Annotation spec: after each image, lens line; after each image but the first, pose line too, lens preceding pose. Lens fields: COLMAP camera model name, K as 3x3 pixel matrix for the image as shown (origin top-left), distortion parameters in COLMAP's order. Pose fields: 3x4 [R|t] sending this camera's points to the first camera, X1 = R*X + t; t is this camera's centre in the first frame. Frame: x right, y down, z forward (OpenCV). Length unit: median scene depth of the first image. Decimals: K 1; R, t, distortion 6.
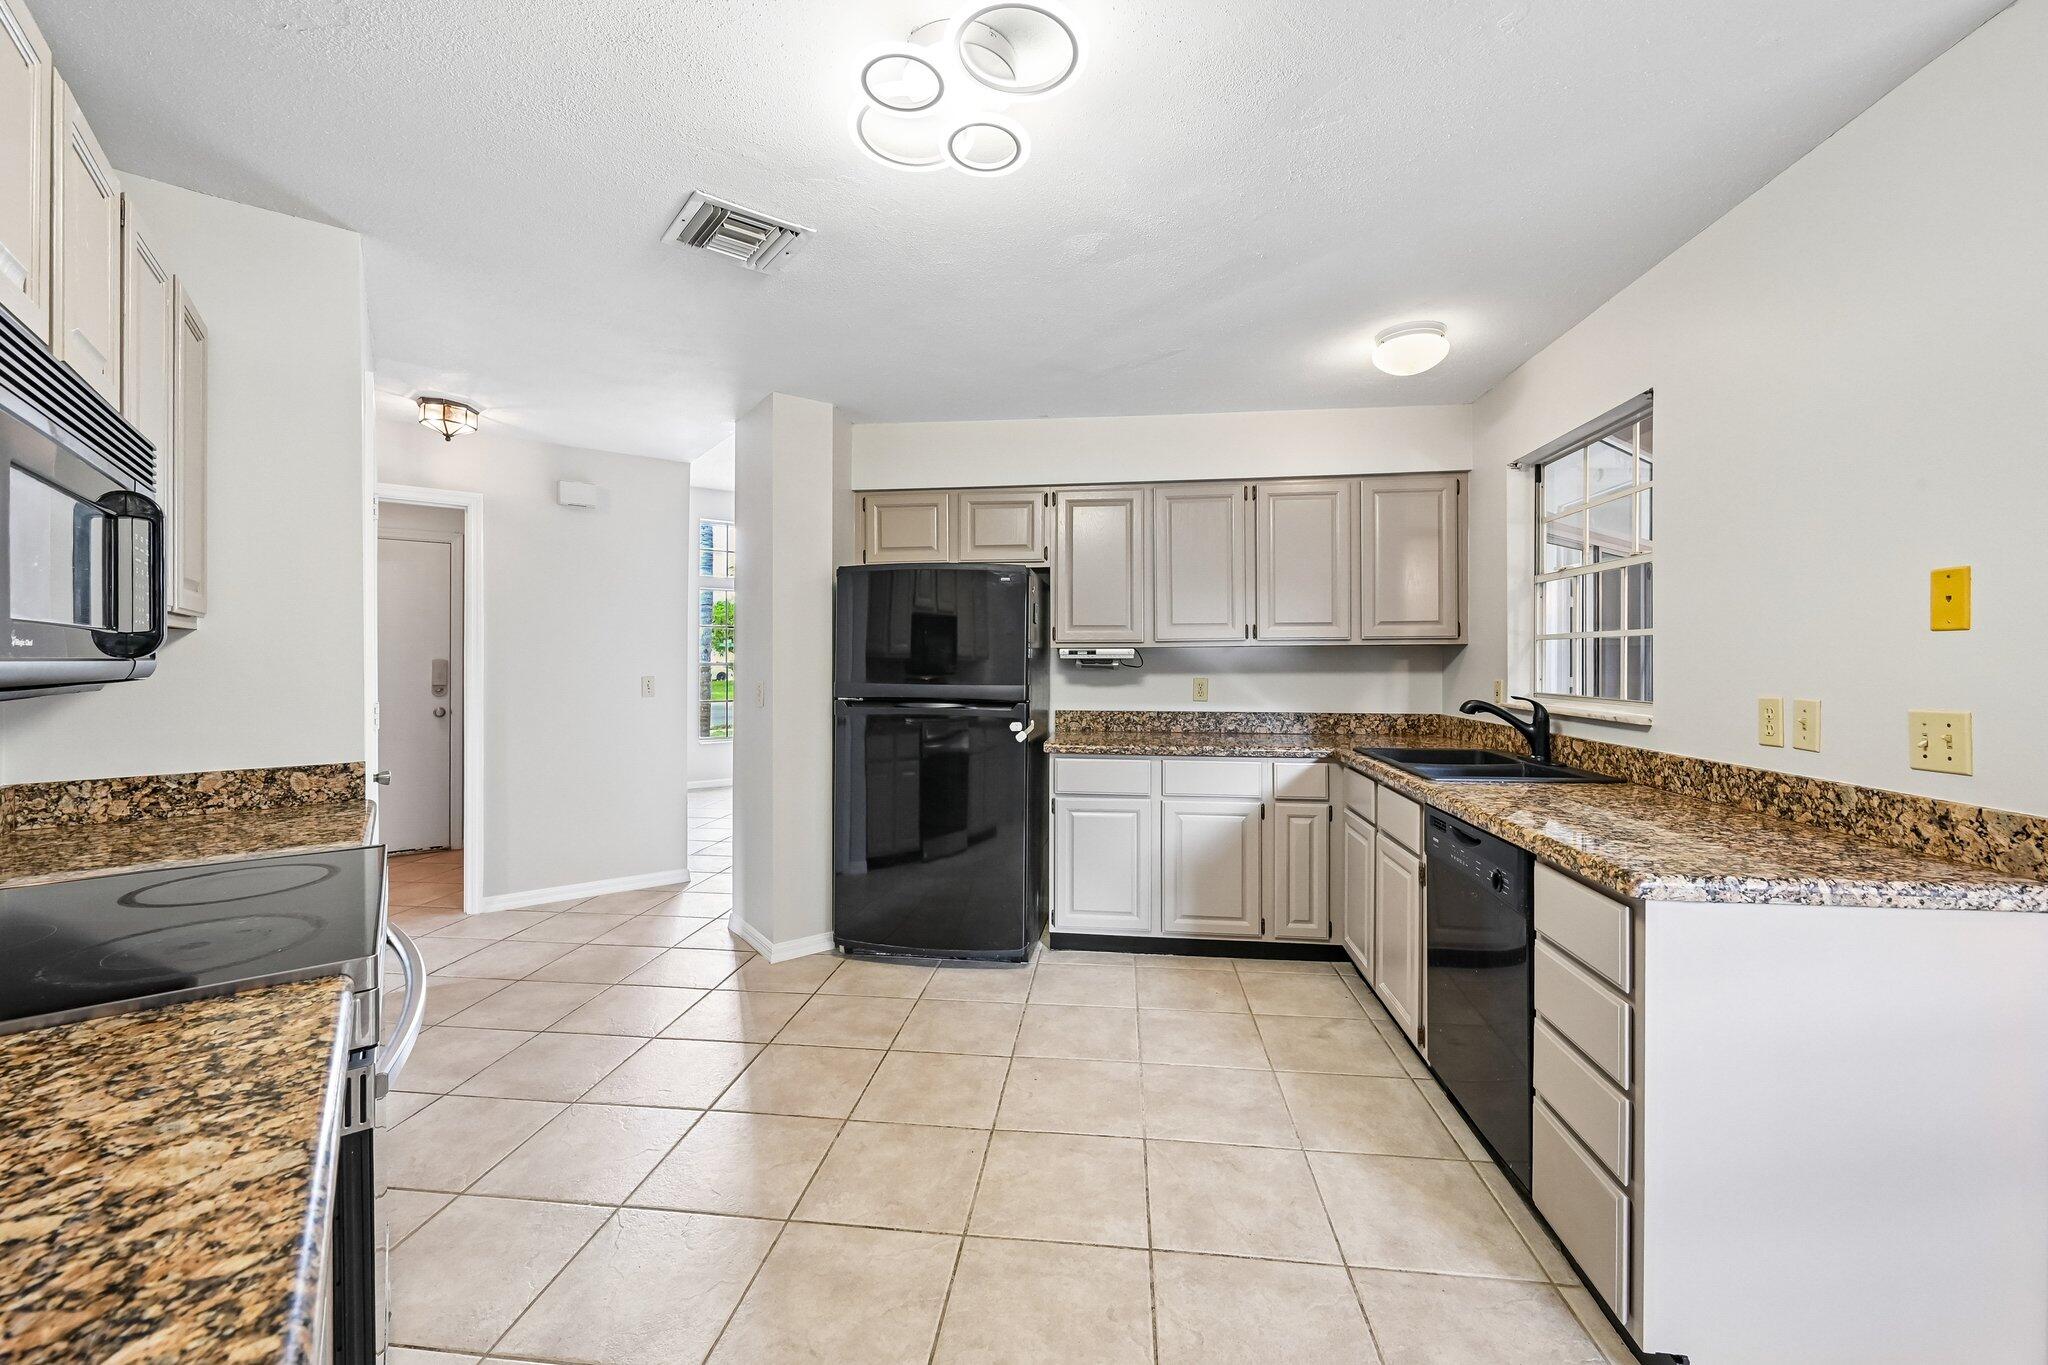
lens RADIAL K [[820.5, 0, 1019.7], [0, 820.5, 664.5], [0, 0, 1]] dist [-0.001124, 0.000243]
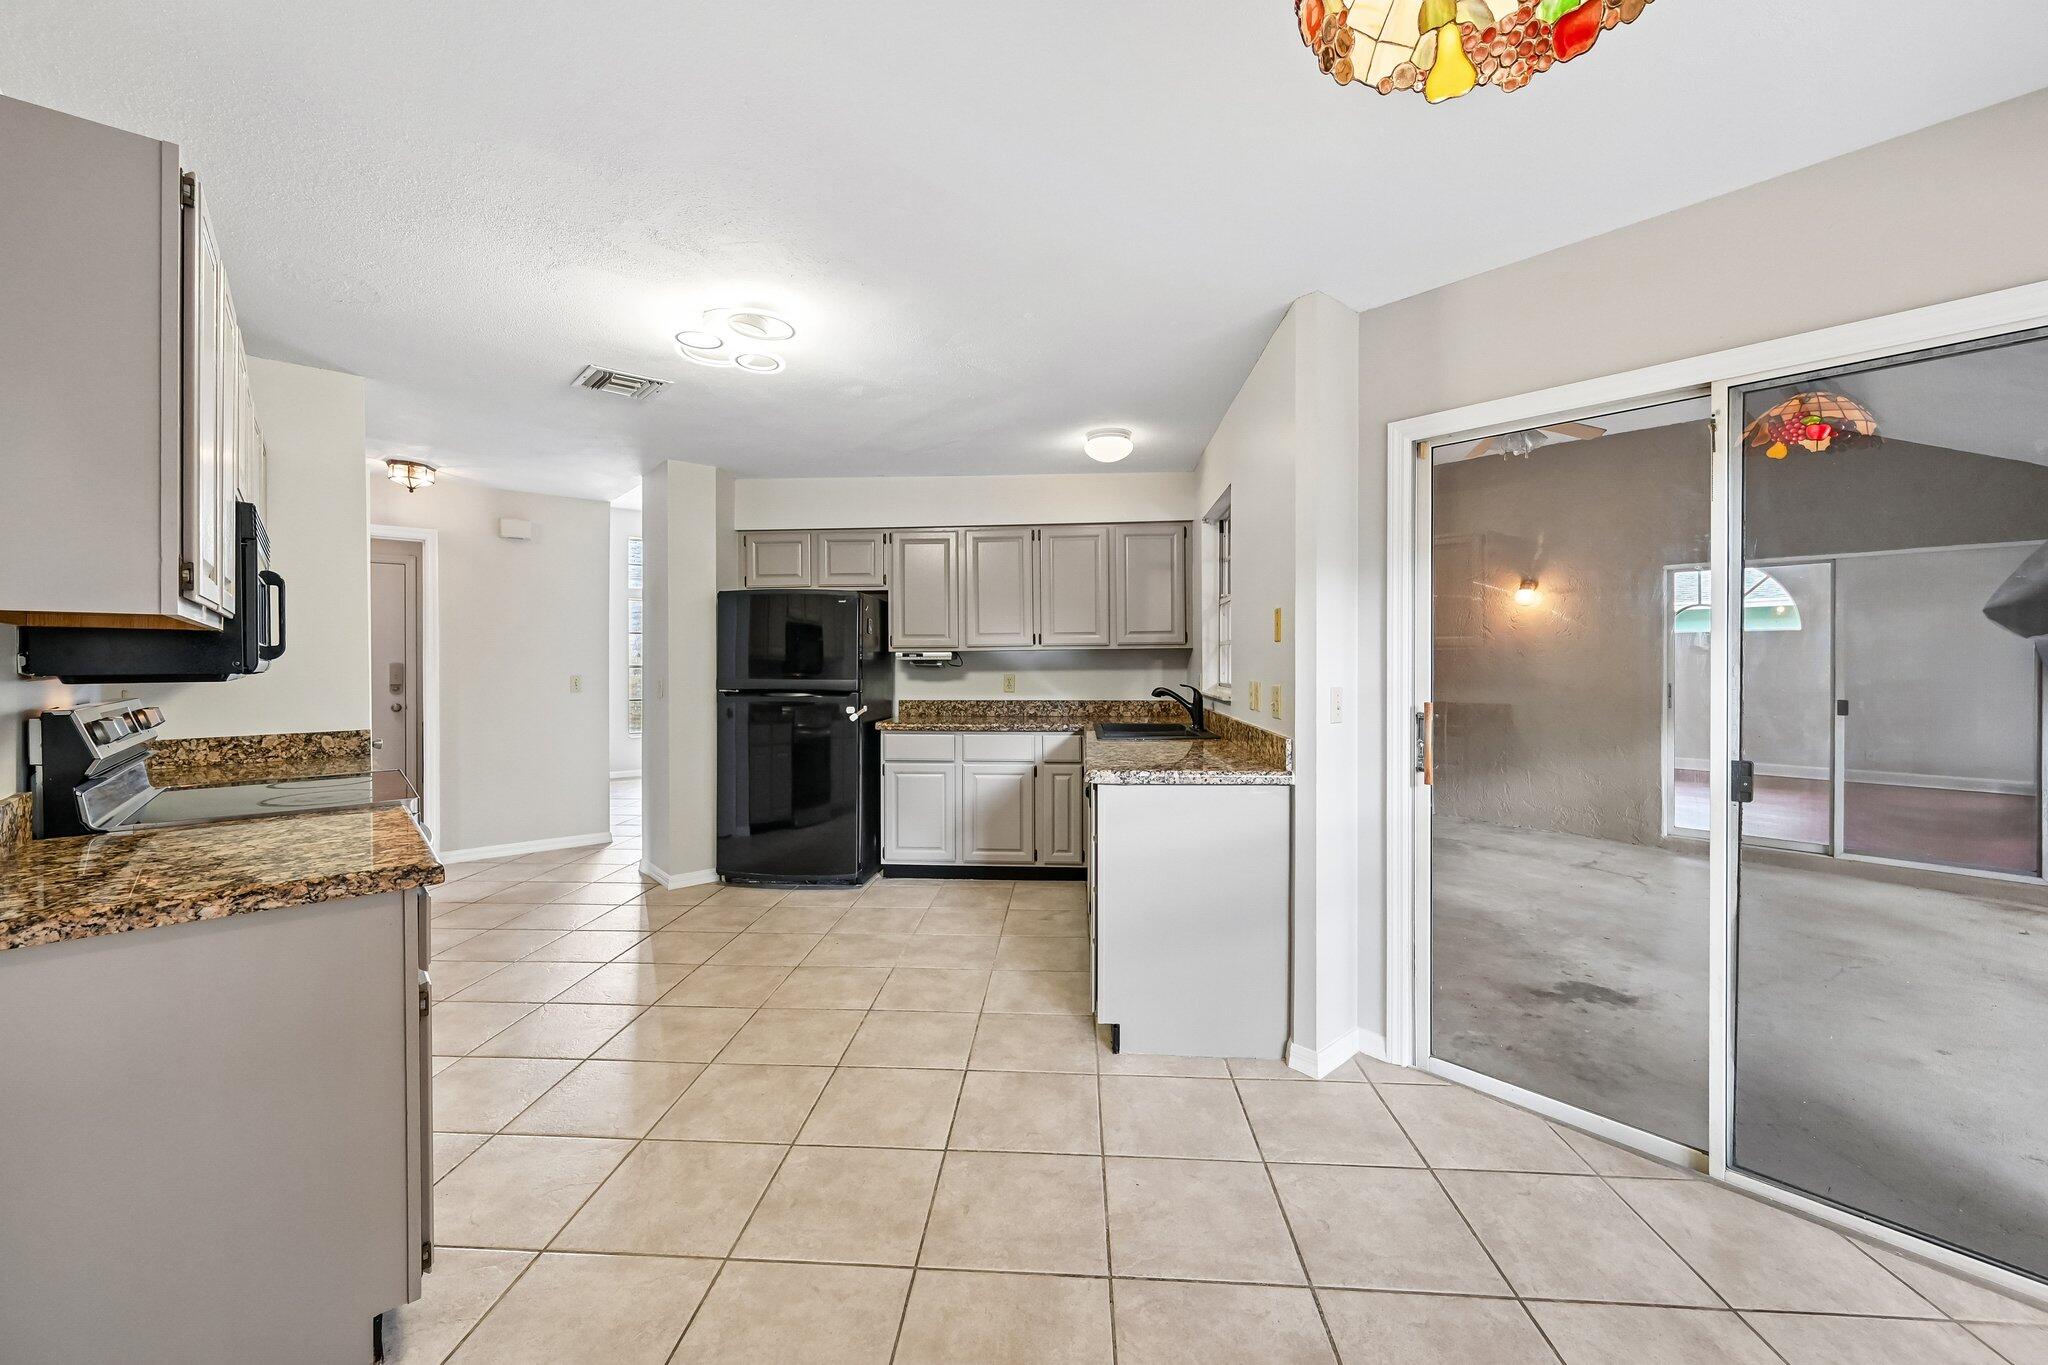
lens RADIAL K [[820.5, 0, 1021.8], [0, 820.5, 670.4], [0, 0, 1]] dist [-0.001124, 0.000243]
pose [[0.998380, -0.004039, 0.056749, 0.196670], [0.003821, 0.999985, 0.003948, 0.005539], [-0.056764, -0.003725, 0.998381, -0.361117]]
